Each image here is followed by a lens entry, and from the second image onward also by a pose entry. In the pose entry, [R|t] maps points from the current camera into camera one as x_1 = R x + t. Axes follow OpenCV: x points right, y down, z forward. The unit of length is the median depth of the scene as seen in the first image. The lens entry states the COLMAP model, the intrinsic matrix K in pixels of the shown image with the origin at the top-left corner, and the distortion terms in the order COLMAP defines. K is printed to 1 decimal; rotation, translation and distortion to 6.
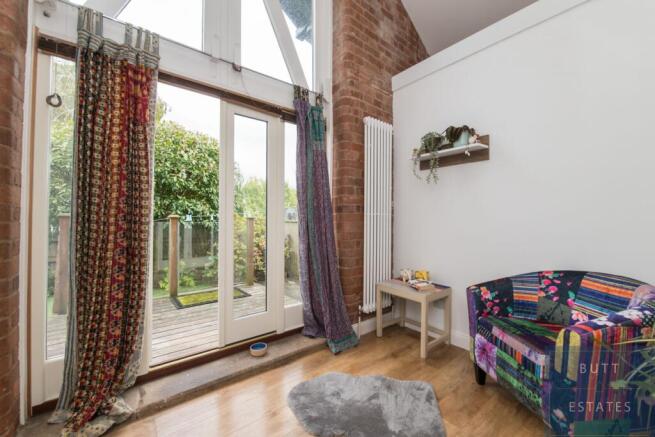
lens RADIAL K [[263.5, 0, 327.5], [0, 263.5, 218.5], [0, 0, 1]] dist [-0.000722, 0.000104]
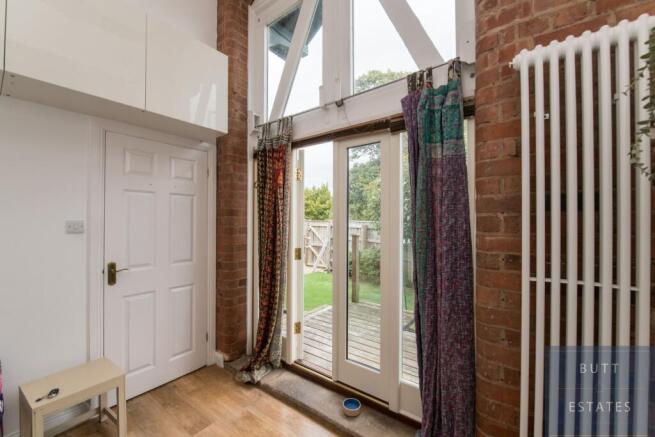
lens RADIAL K [[263.5, 0, 327.5], [0, 263.5, 218.5], [0, 0, 1]] dist [-0.000722, 0.000104]
pose [[0.249641, -0.006283, -0.968318, 0.571566], [0.011133, 0.999931, -0.003618, -0.137047], [0.968275, -0.009877, 0.249694, 0.686328]]
